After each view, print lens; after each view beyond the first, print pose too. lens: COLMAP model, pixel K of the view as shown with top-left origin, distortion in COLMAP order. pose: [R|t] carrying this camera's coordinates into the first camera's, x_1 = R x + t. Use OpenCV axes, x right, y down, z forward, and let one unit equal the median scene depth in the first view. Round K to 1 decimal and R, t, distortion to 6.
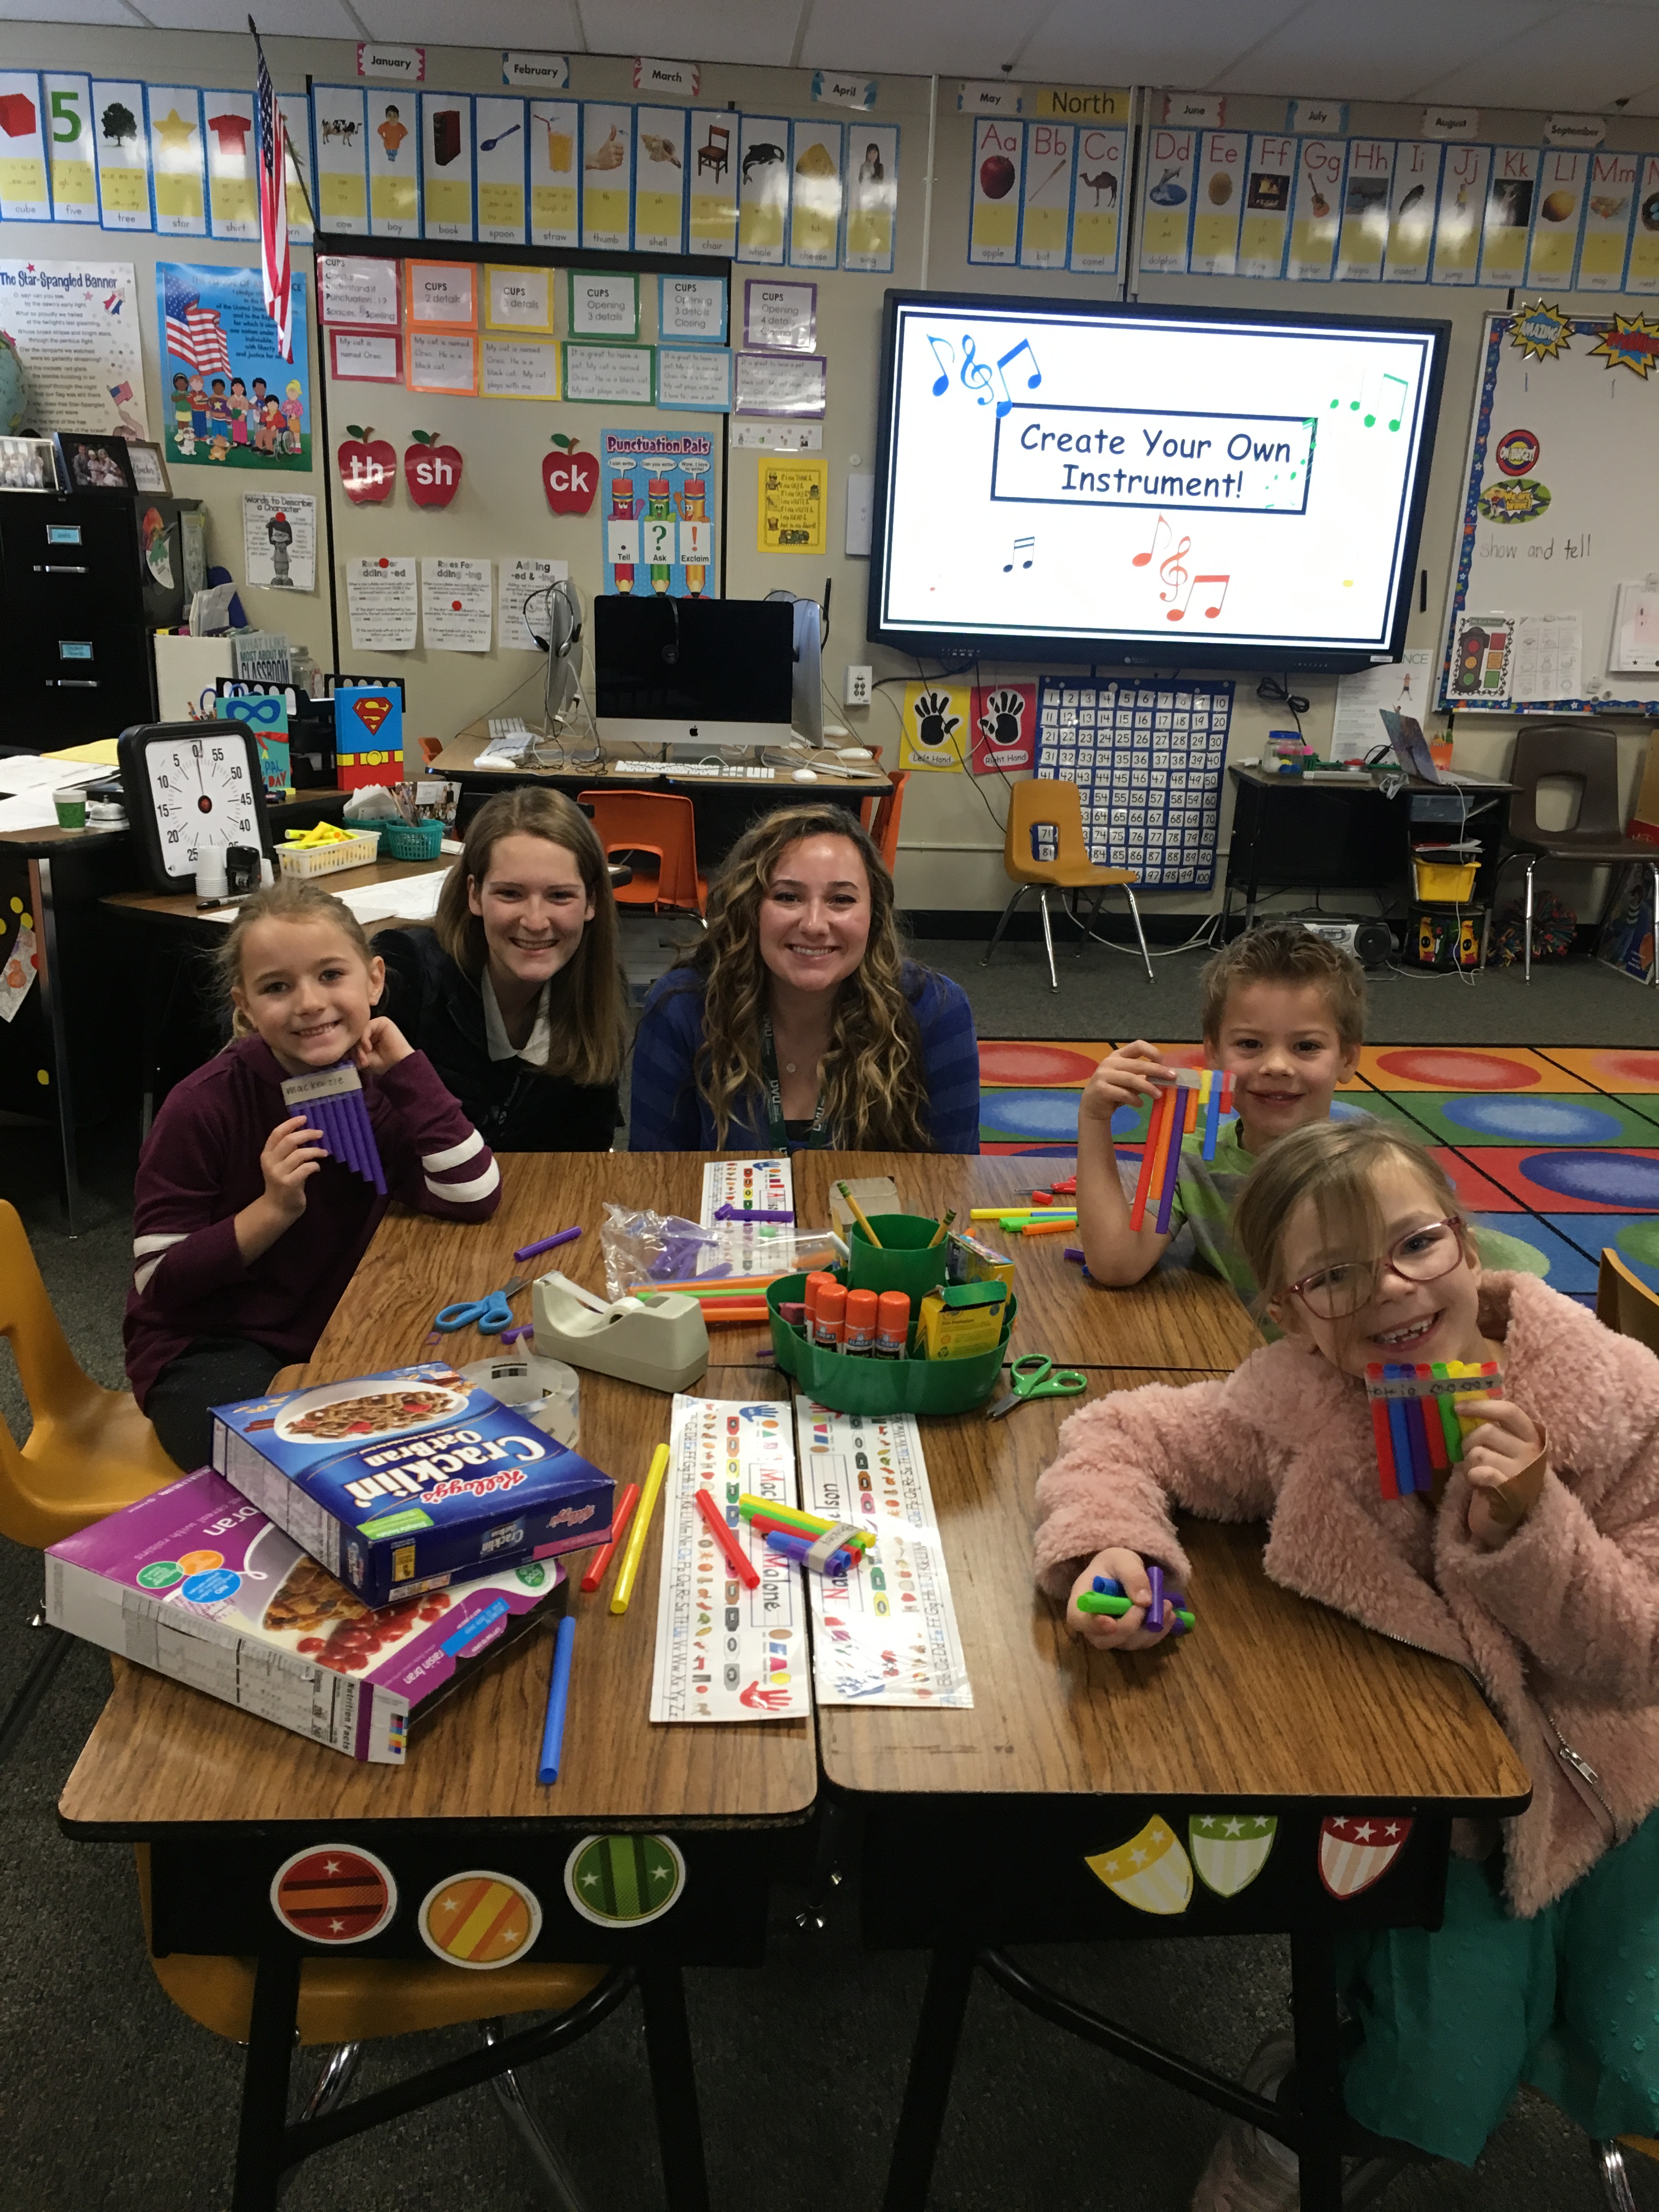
lens RADIAL K [[1822.9, 0, 851.0], [0, 1822.9, 1109.9], [0, 0, 1]] dist [0.078643, -0.106771]
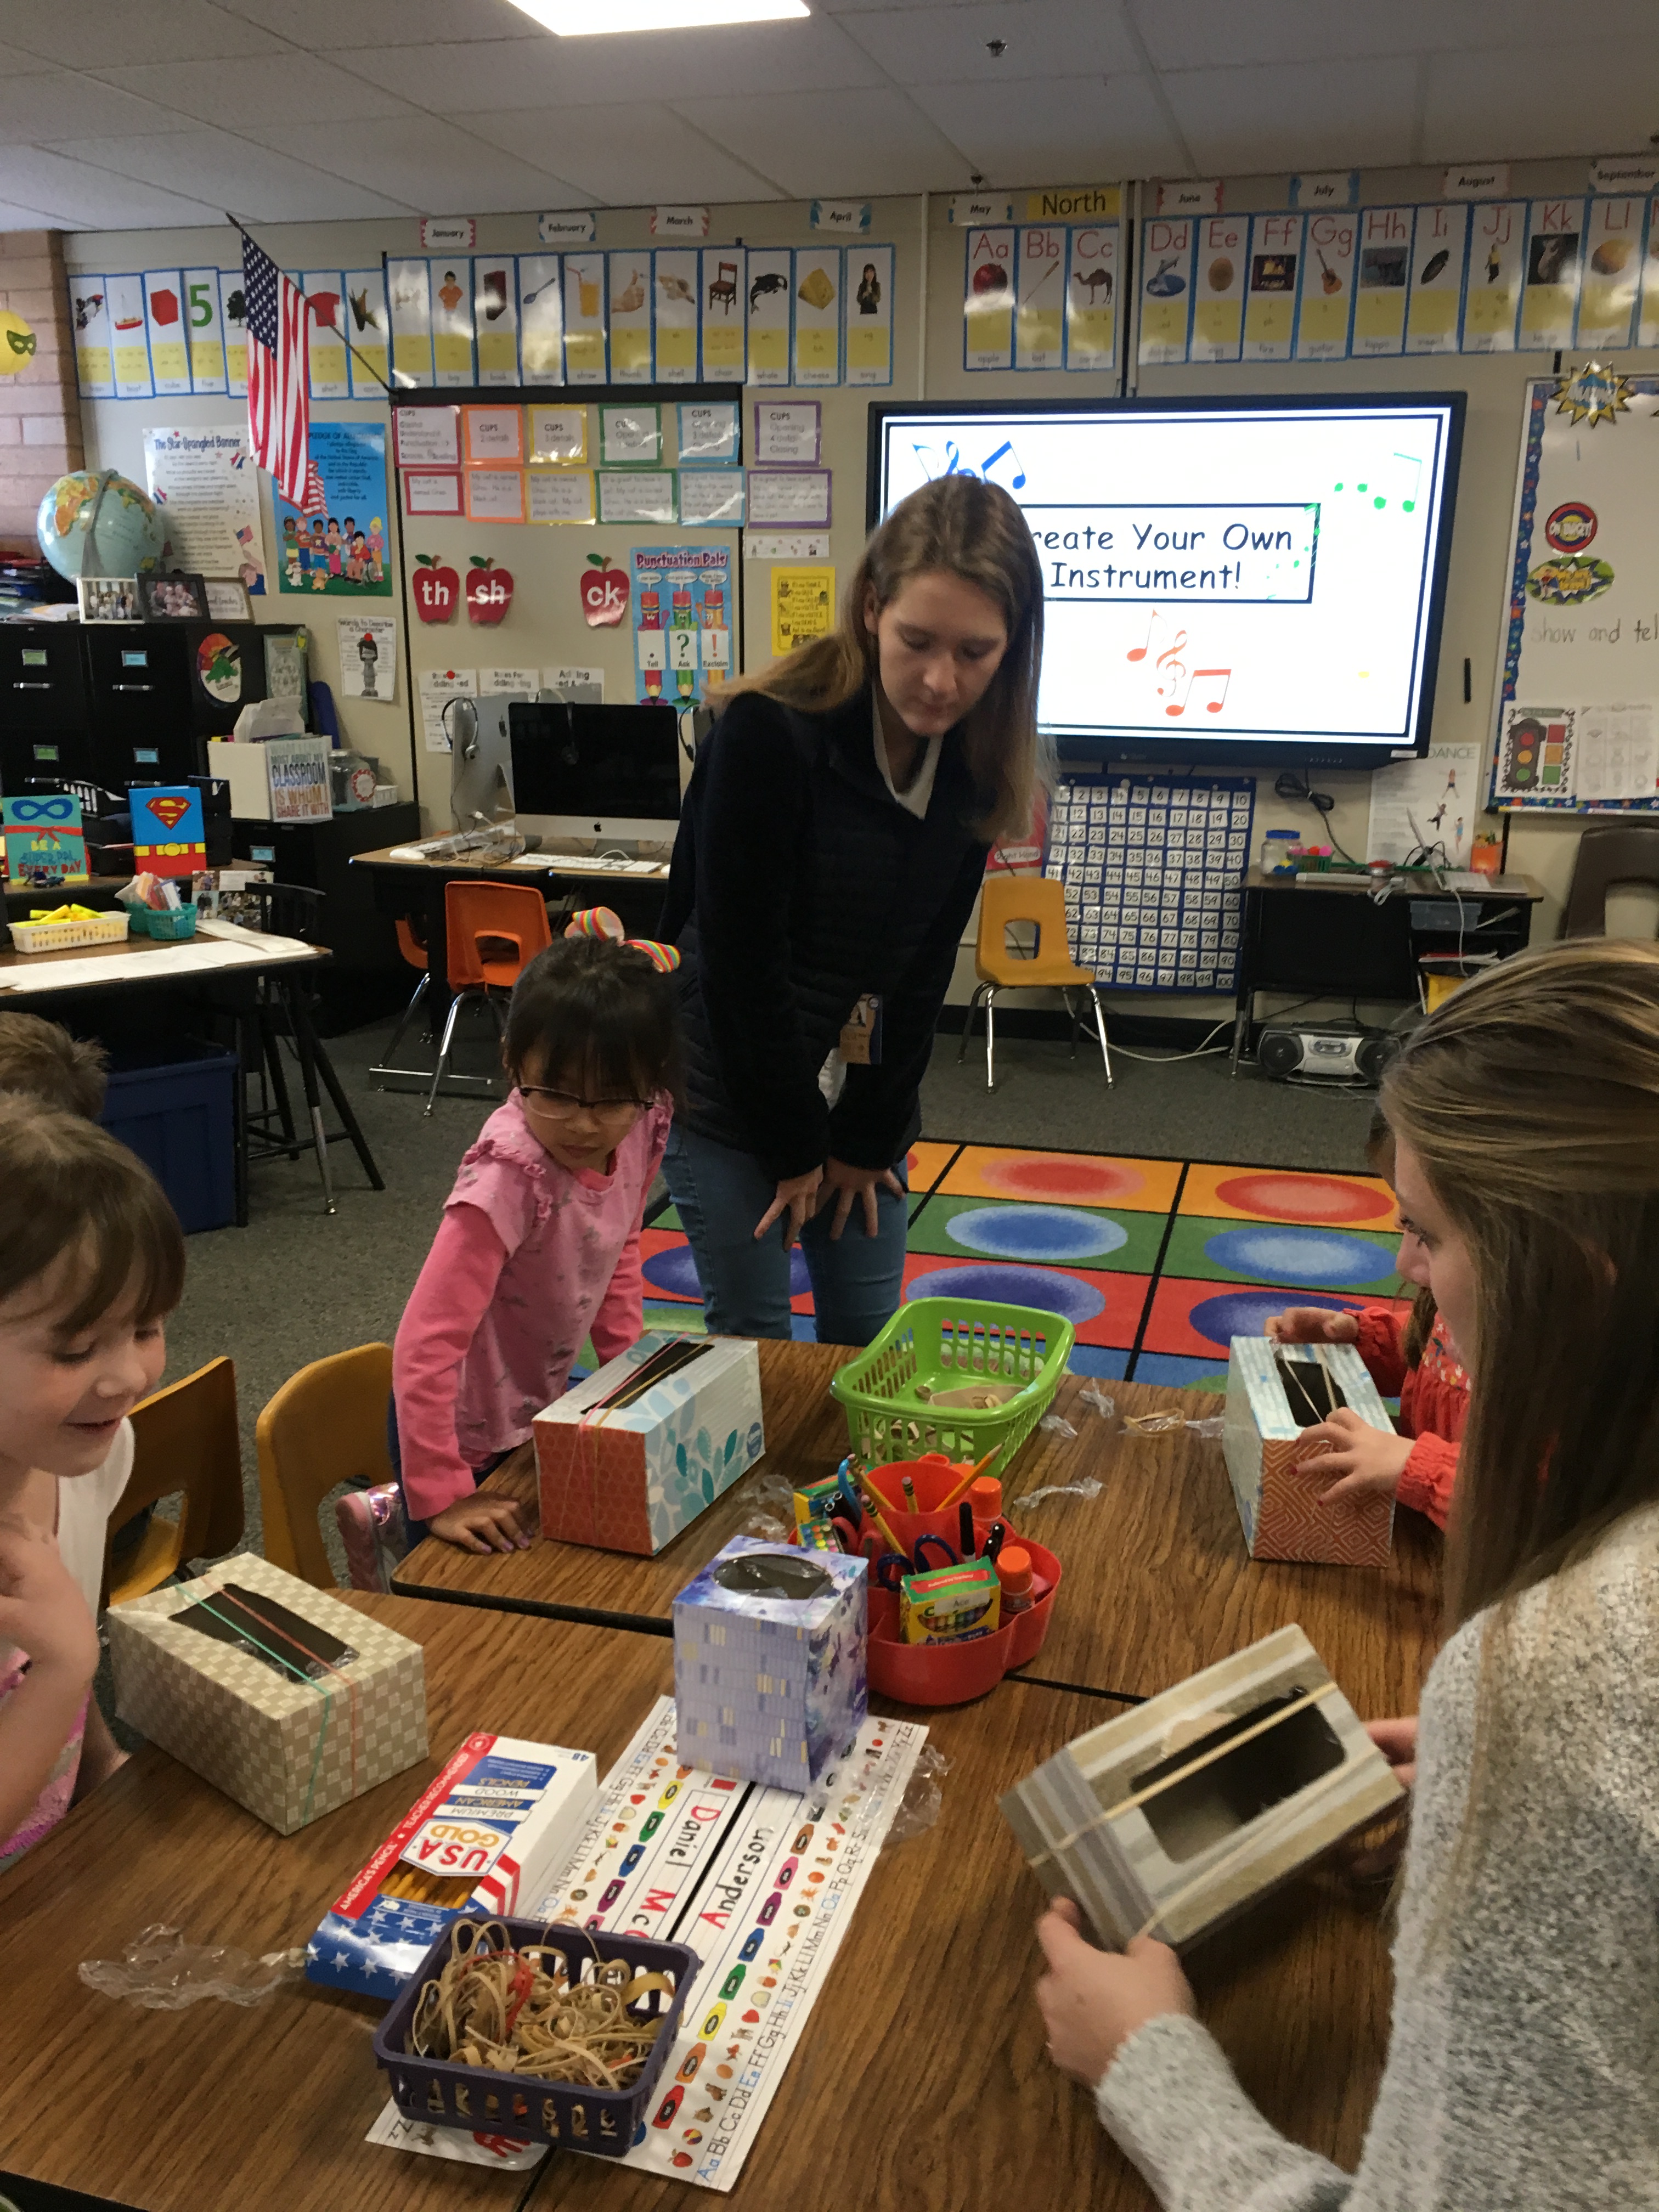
lens RADIAL K [[1822.9, 0, 831.9], [0, 1822.9, 1113.5], [0, 0, 1]] dist [0.078643, -0.106771]
pose [[0.940907, 0.059783, -0.333346, 0.355269], [-0.074144, 0.996781, -0.030516, -0.016313], [0.330448, 0.053428, 0.942311, 0.045910]]
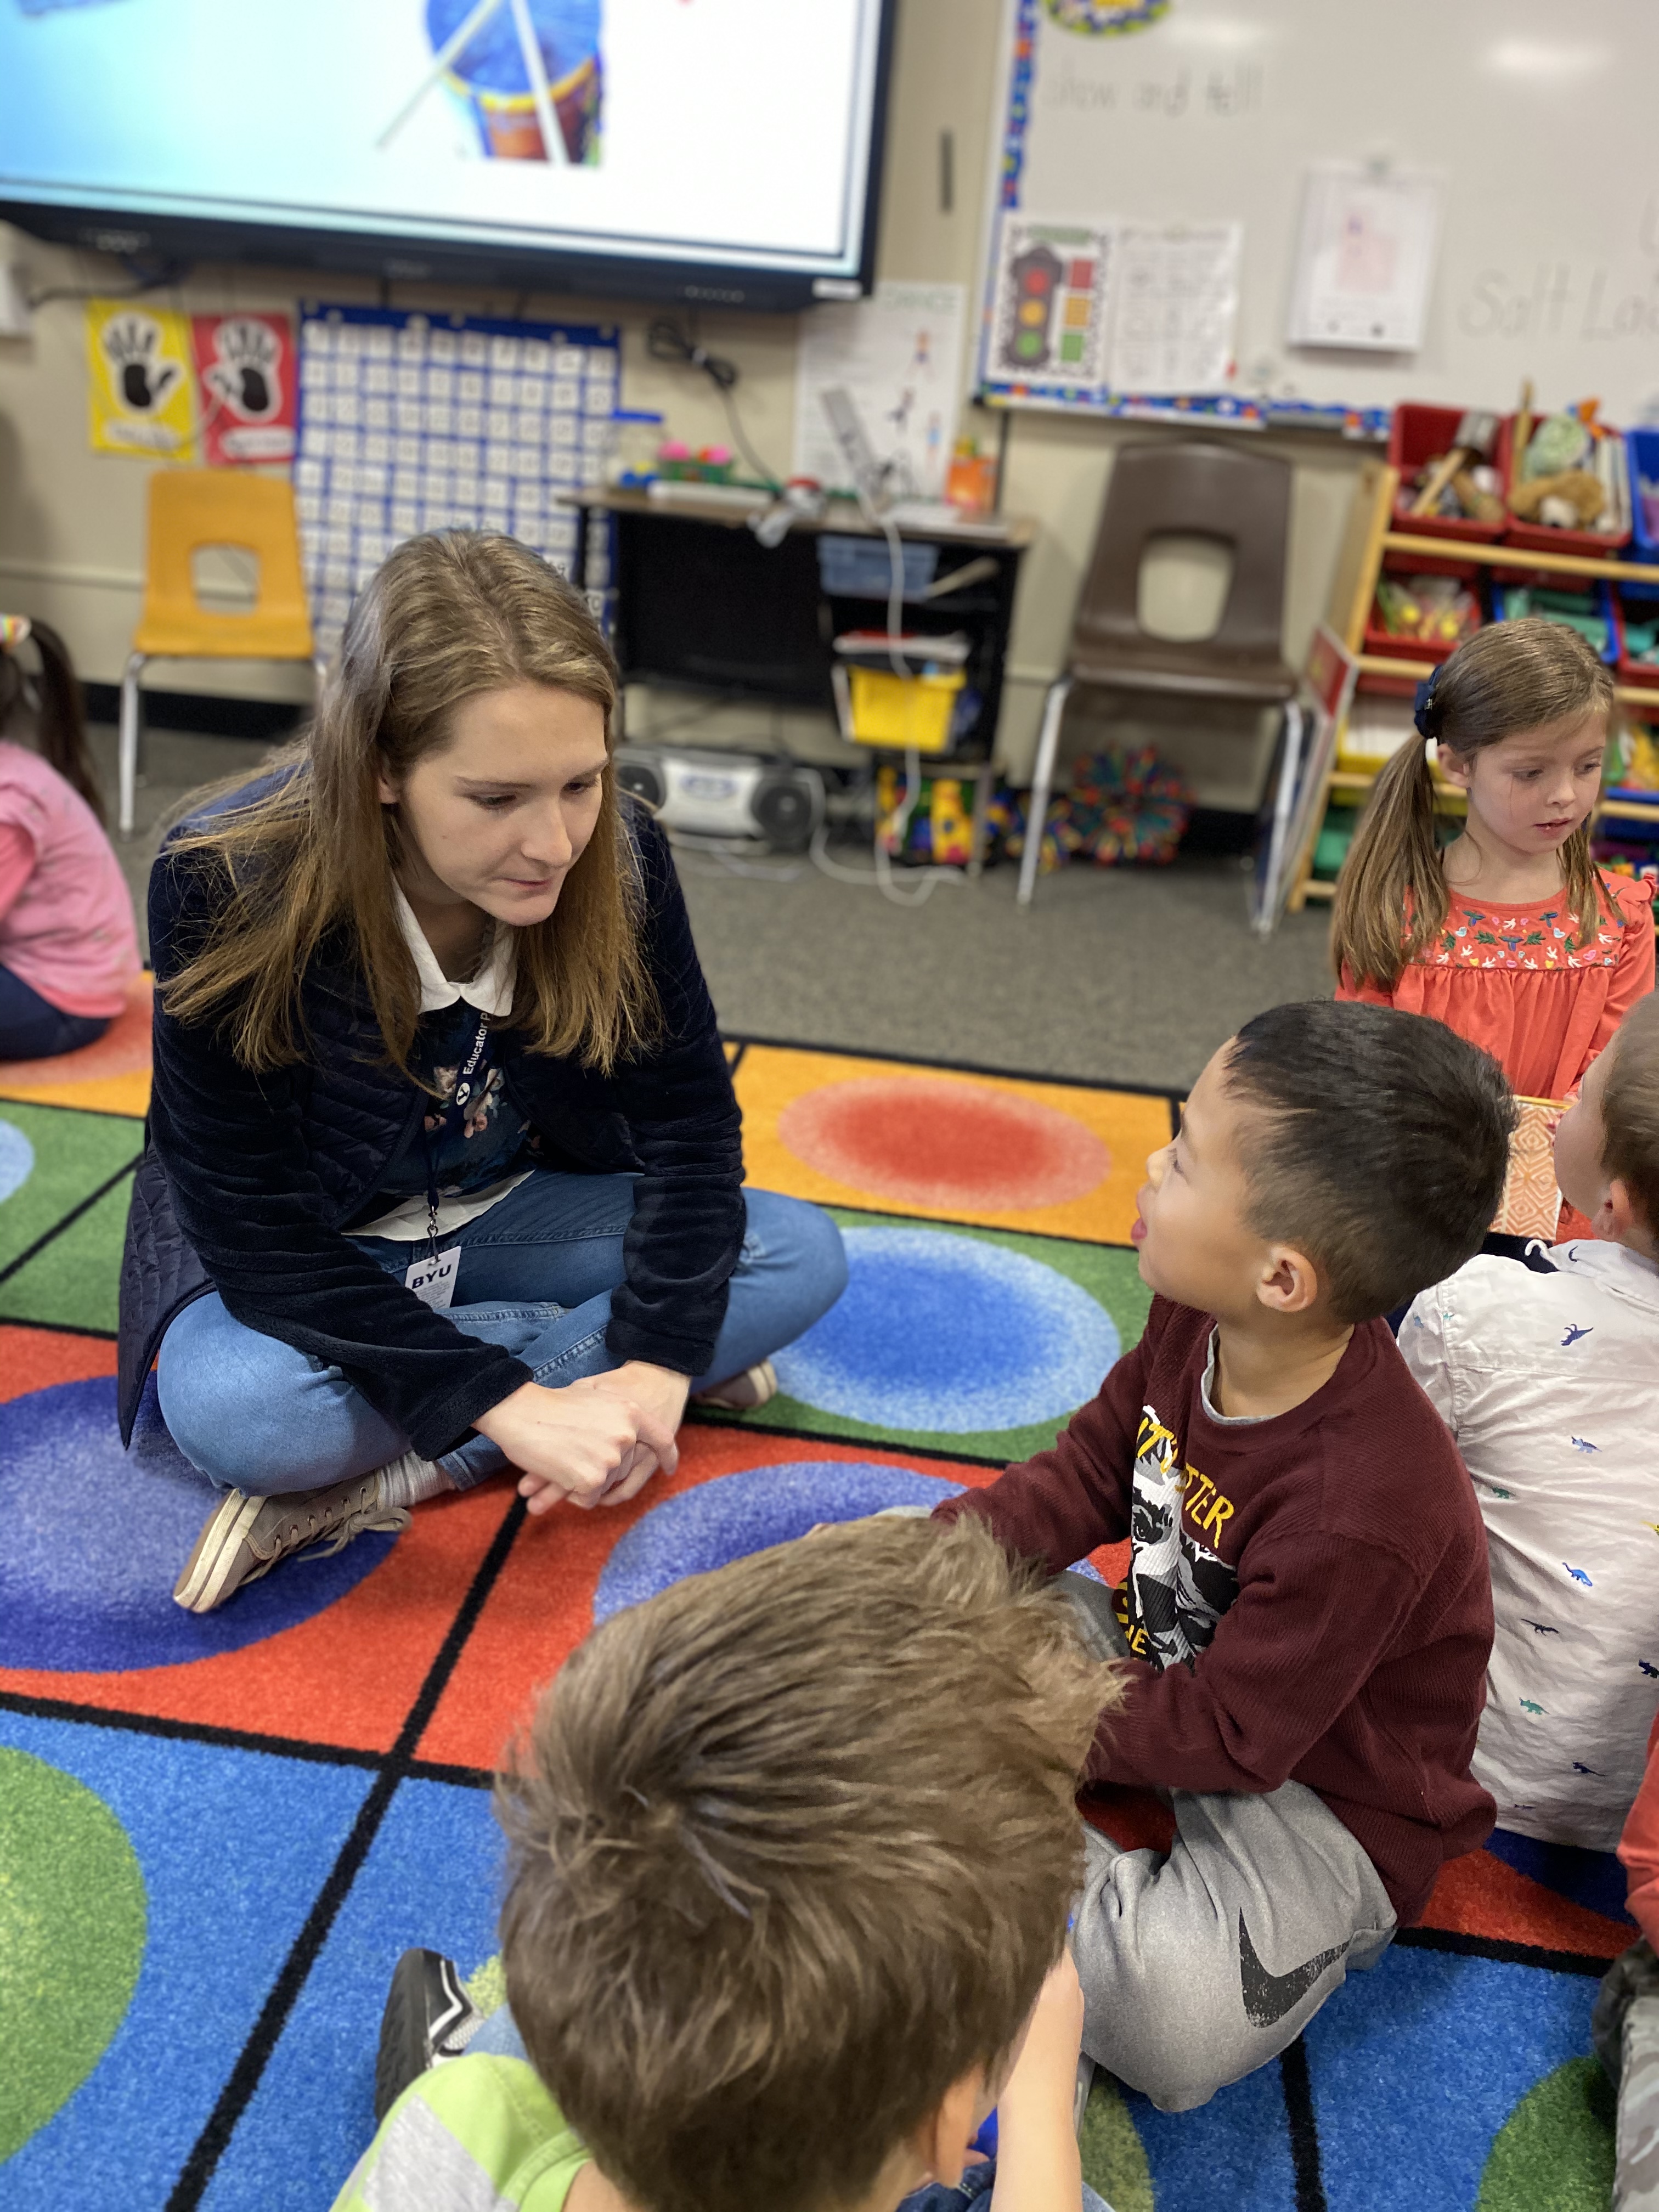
lens RADIAL K [[1700.5, 0, 826.2], [0, 1700.5, 1107.4], [0, 0, 1]] dist [-0.011594, 0.002493]
pose [[0.975572, 0.125401, -0.180370, 0.430726], [-0.101445, 0.985442, 0.136433, -0.076136], [0.194853, -0.114802, 0.974091, 0.500567]]
